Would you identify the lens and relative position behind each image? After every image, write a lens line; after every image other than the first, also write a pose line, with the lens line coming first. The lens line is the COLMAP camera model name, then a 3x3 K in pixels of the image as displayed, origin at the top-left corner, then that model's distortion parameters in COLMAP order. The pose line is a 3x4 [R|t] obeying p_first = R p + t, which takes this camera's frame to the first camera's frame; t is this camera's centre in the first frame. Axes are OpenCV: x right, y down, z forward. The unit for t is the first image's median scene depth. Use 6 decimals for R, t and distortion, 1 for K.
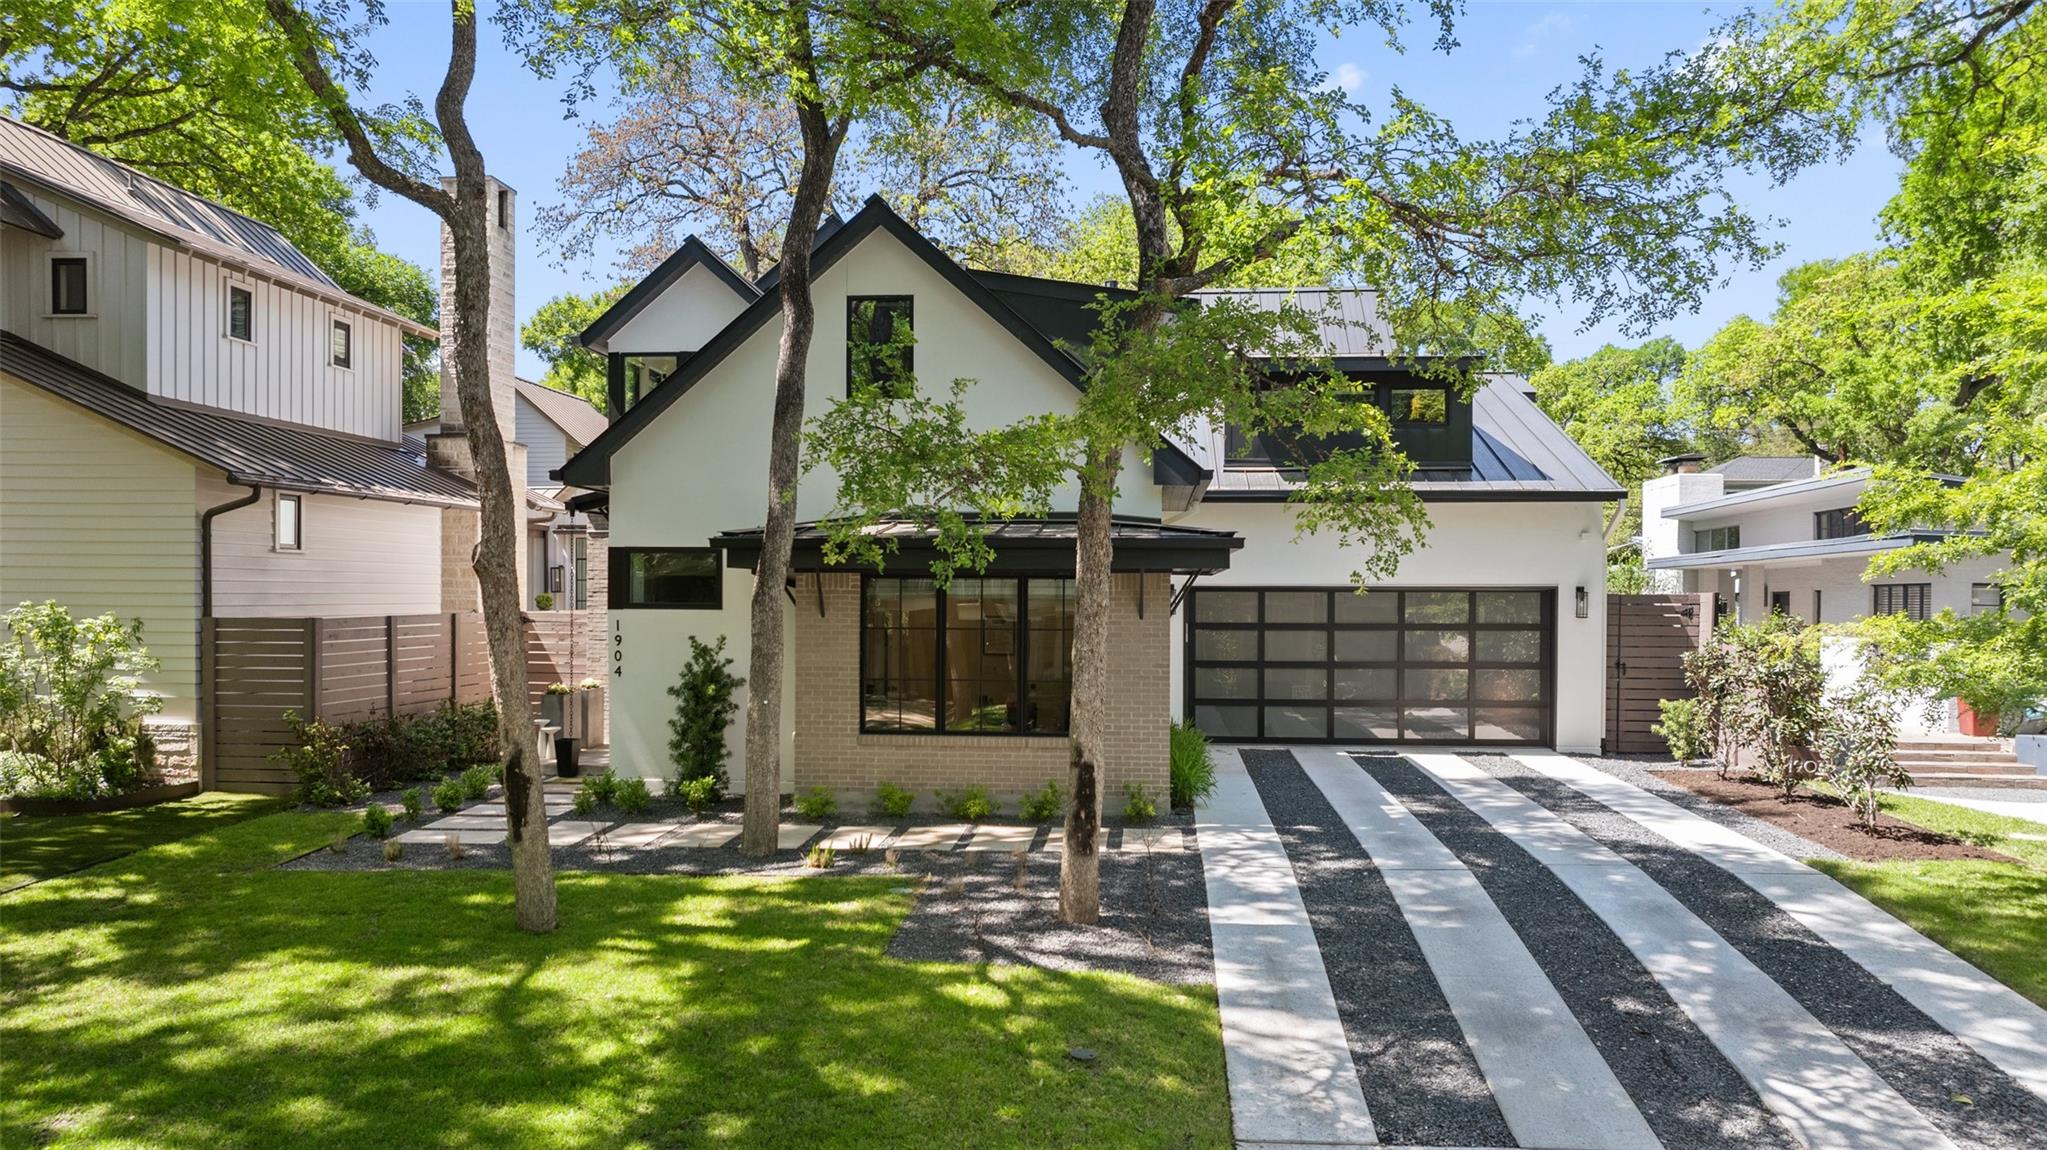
lens RADIAL K [[1422.0, 0, 1027.5], [0, 1422.0, 582.8], [0, 0, 1]] dist [-0.027281, 0.022968]
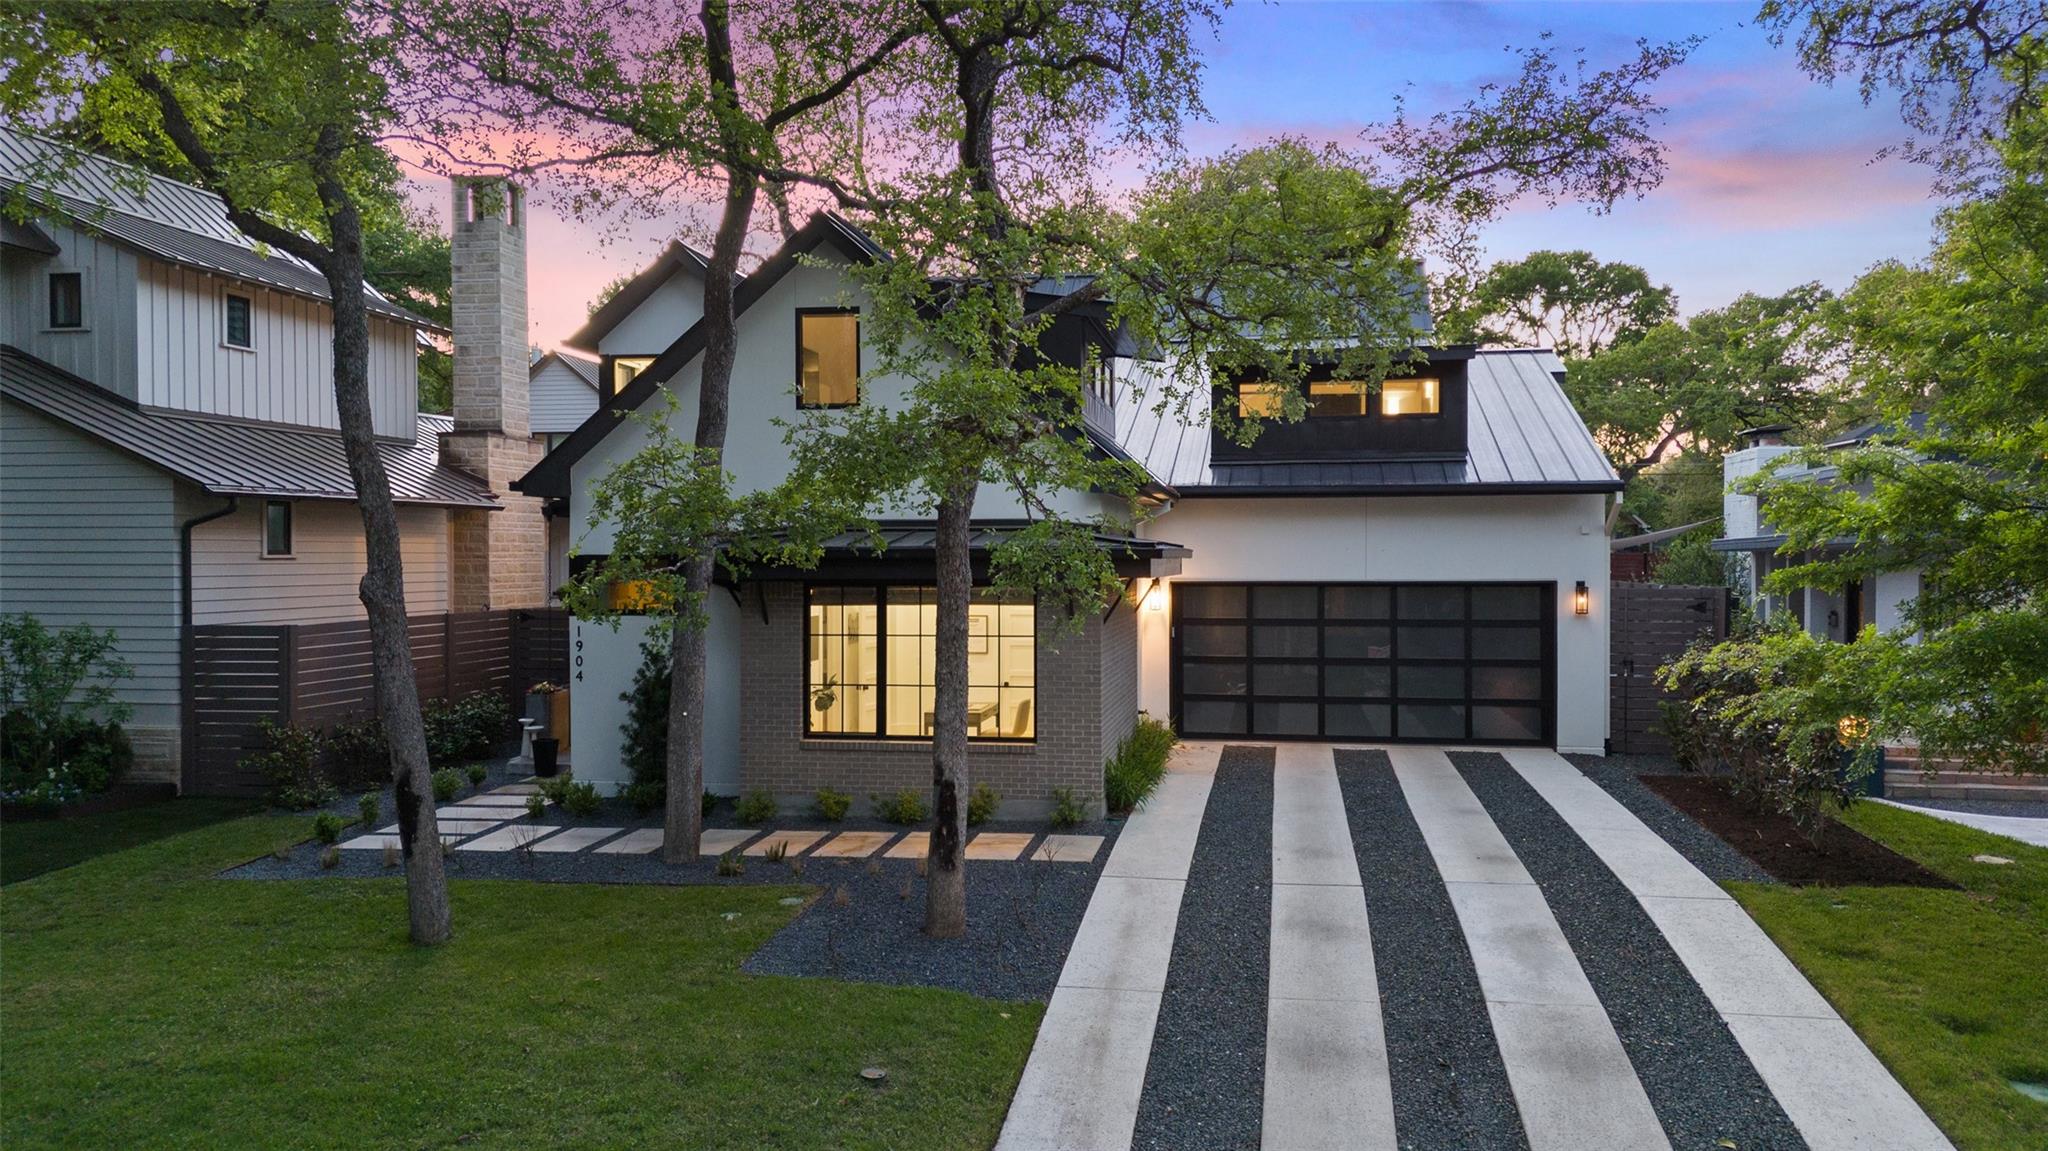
lens RADIAL K [[1464.1, 0, 1019.9], [0, 1464.1, 556.5], [0, 0, 1]] dist [0.044011, -0.019491]
pose [[0.997318, -0.005911, -0.072950, 0.107391], [0.006117, 0.999978, 0.002597, -0.024850], [0.072933, -0.003036, 0.997332, -0.037348]]
